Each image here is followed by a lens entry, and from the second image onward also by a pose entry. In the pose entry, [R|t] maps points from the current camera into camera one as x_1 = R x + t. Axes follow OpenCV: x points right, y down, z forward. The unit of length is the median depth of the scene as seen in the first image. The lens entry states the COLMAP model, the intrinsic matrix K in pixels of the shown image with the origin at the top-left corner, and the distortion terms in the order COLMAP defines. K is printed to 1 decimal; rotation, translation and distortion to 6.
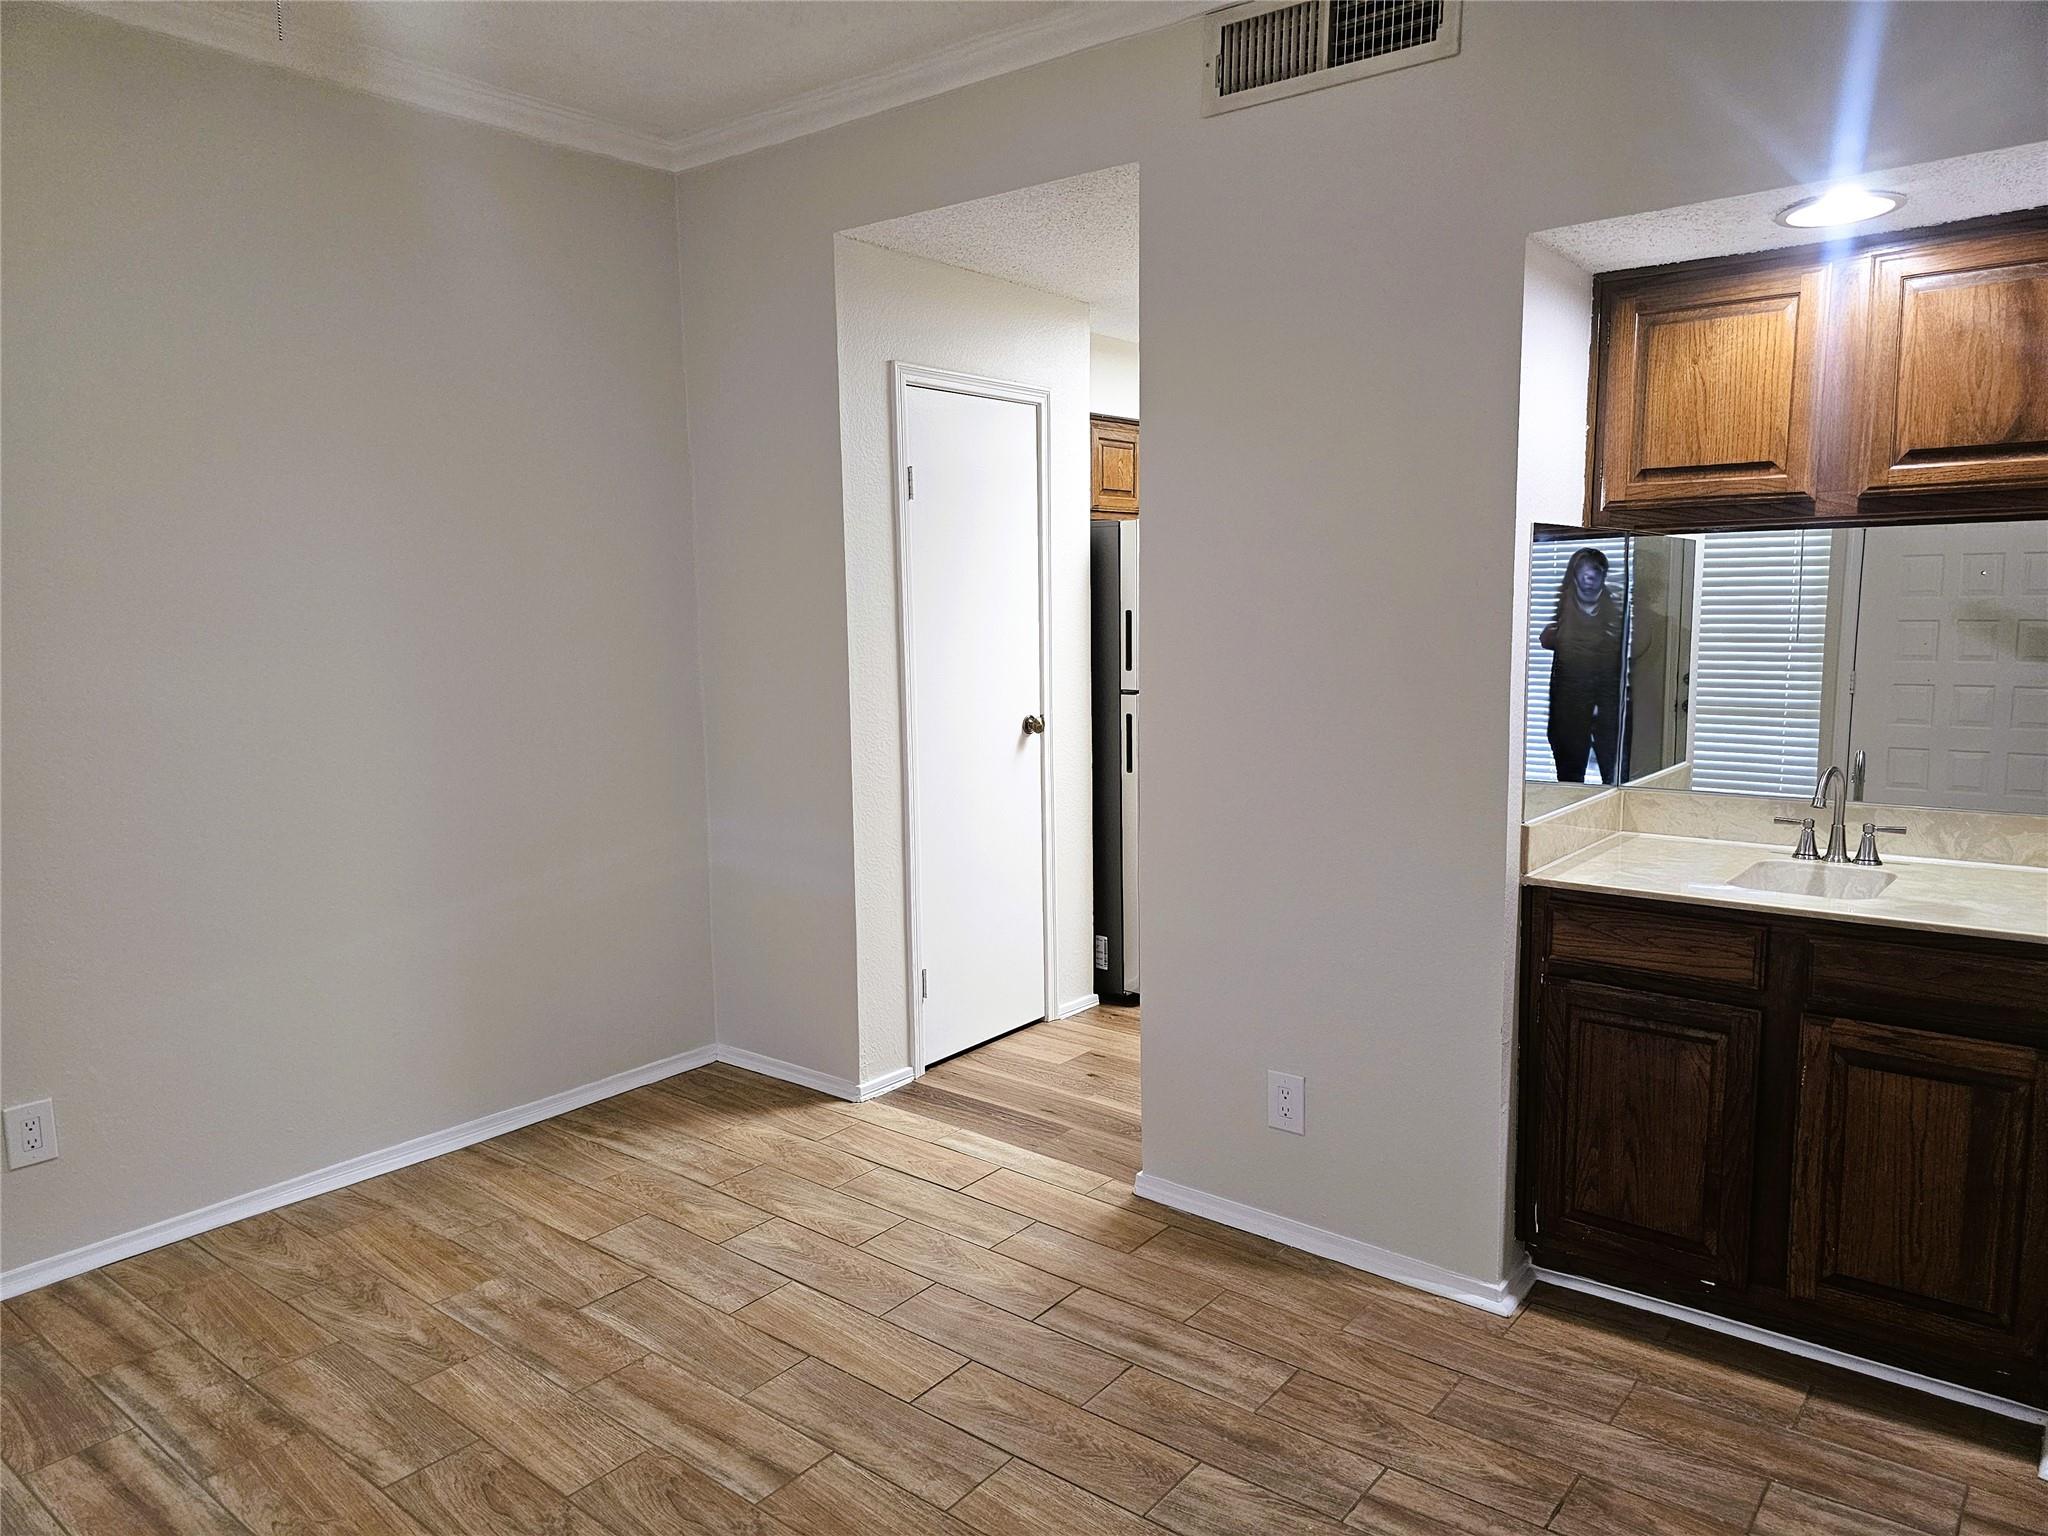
lens RADIAL K [[1381.3, 0, 1021.6], [0, 1381.3, 771.8], [0, 0, 1]] dist [0.003389, -0.001203]
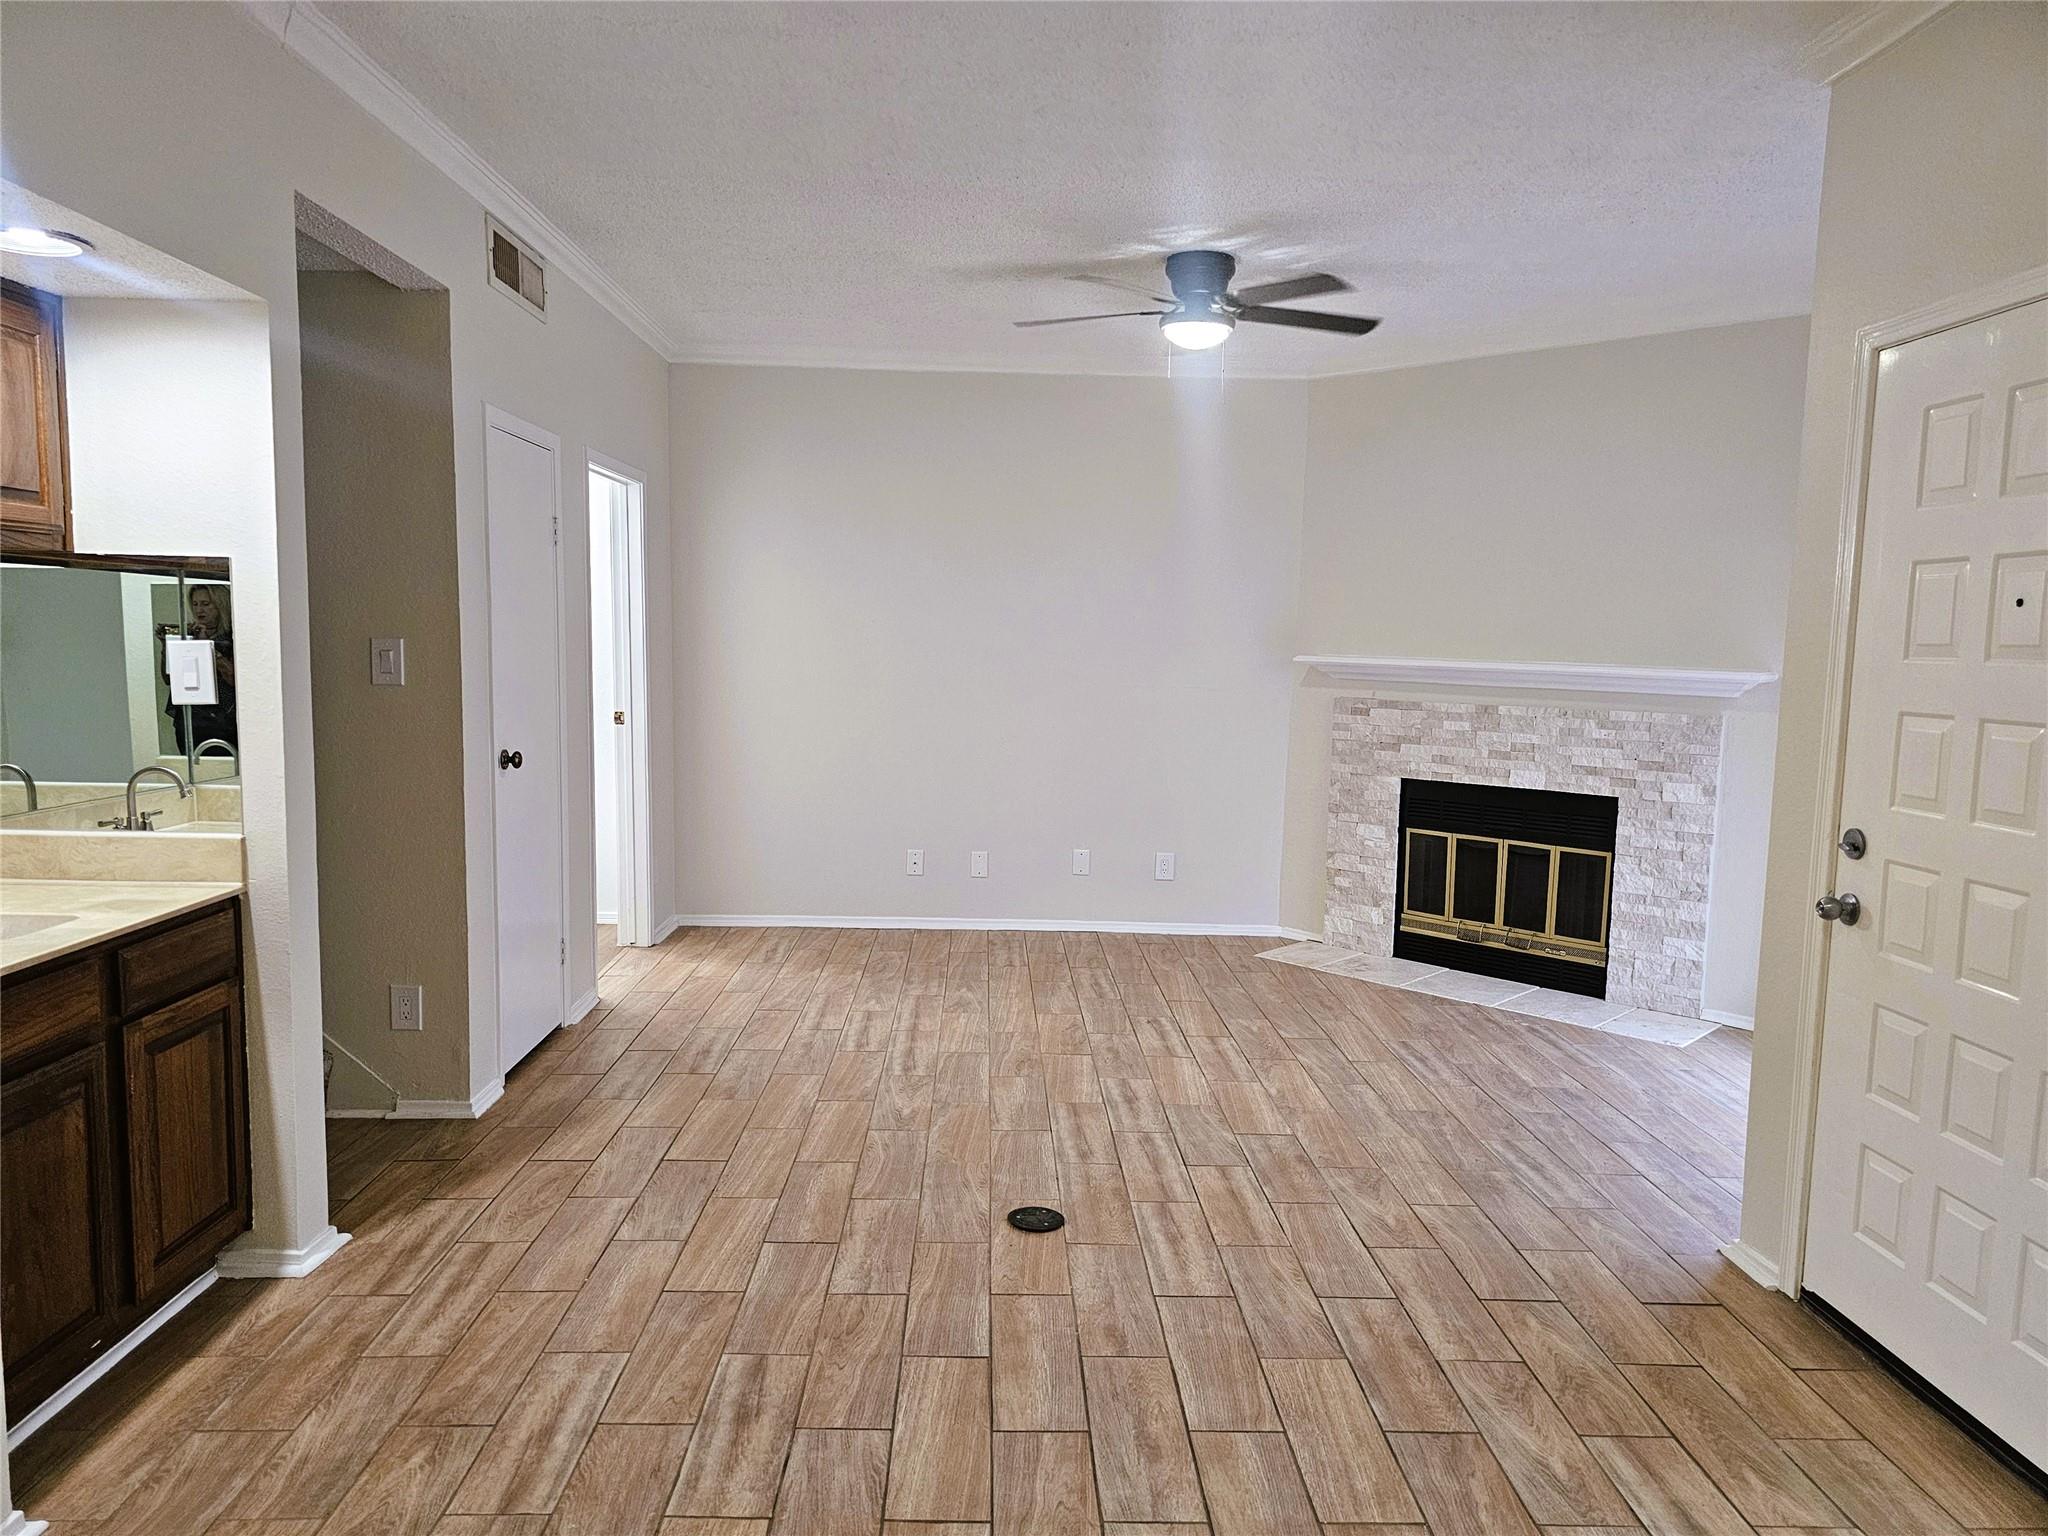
lens RADIAL K [[1381.3, 0, 1022.3], [0, 1381.3, 774.7], [0, 0, 1]] dist [0.003389, -0.001203]
pose [[-0.640755, -0.079896, 0.763577, -0.661274], [0.079159, 0.982394, 0.169218, -0.136664], [-0.763654, 0.168872, -0.623149, 1.133331]]
